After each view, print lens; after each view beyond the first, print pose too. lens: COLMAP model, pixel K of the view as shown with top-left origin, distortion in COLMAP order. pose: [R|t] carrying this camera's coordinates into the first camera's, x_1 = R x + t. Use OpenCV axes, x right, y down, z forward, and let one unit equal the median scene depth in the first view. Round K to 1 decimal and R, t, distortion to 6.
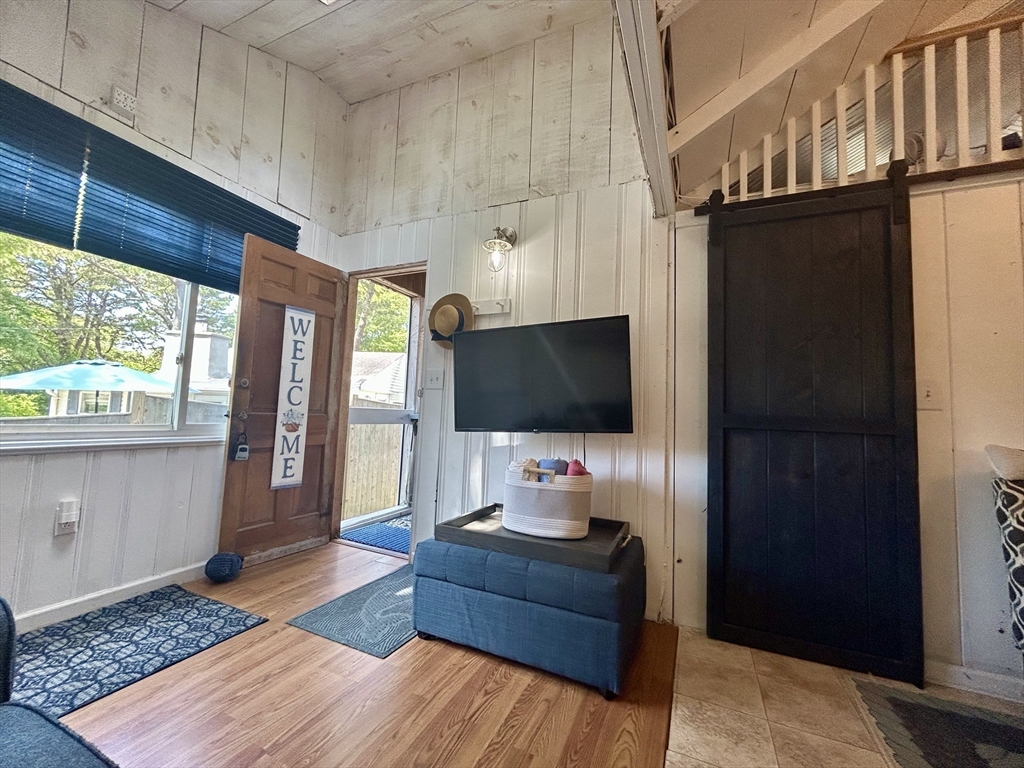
lens RADIAL K [[413.2, 0, 516.0], [0, 413.2, 386.0], [0, 0, 1]] dist [0.001933, 0.000311]
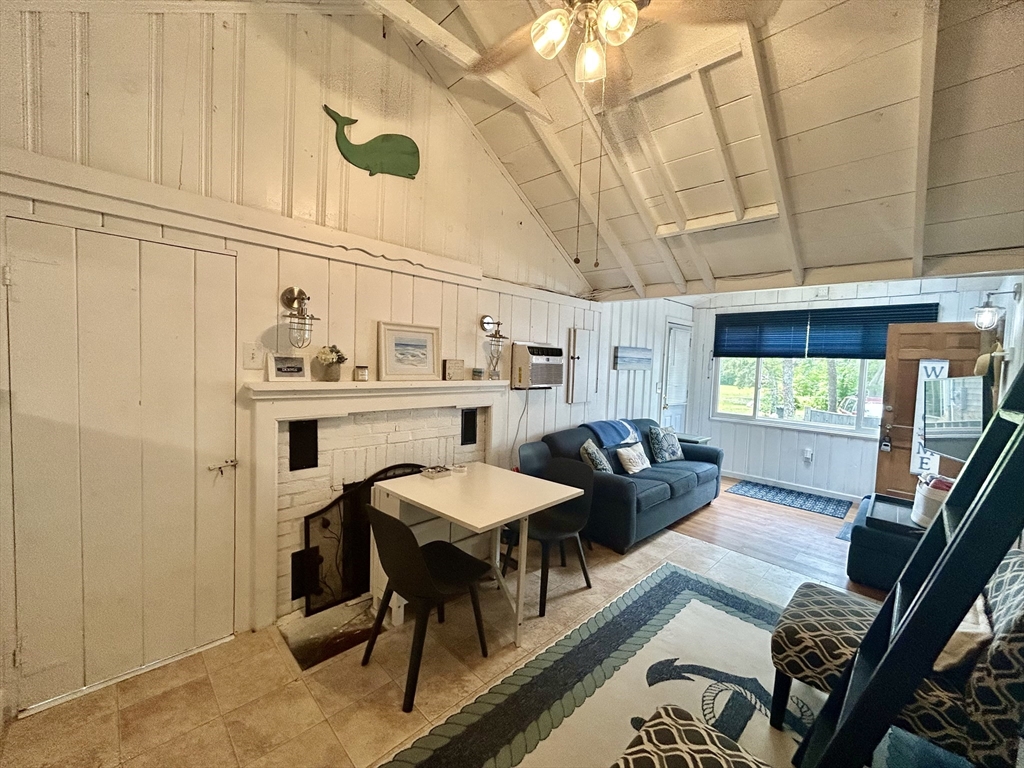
lens RADIAL K [[413.2, 0, 506.5], [0, 413.2, 383.4], [0, 0, 1]] dist [0.001933, 0.000311]
pose [[-0.350871, -0.006282, -0.936403, 1.474346], [0.010888, 0.999883, -0.010787, -0.104831], [0.936360, -0.013980, -0.350762, 0.071321]]
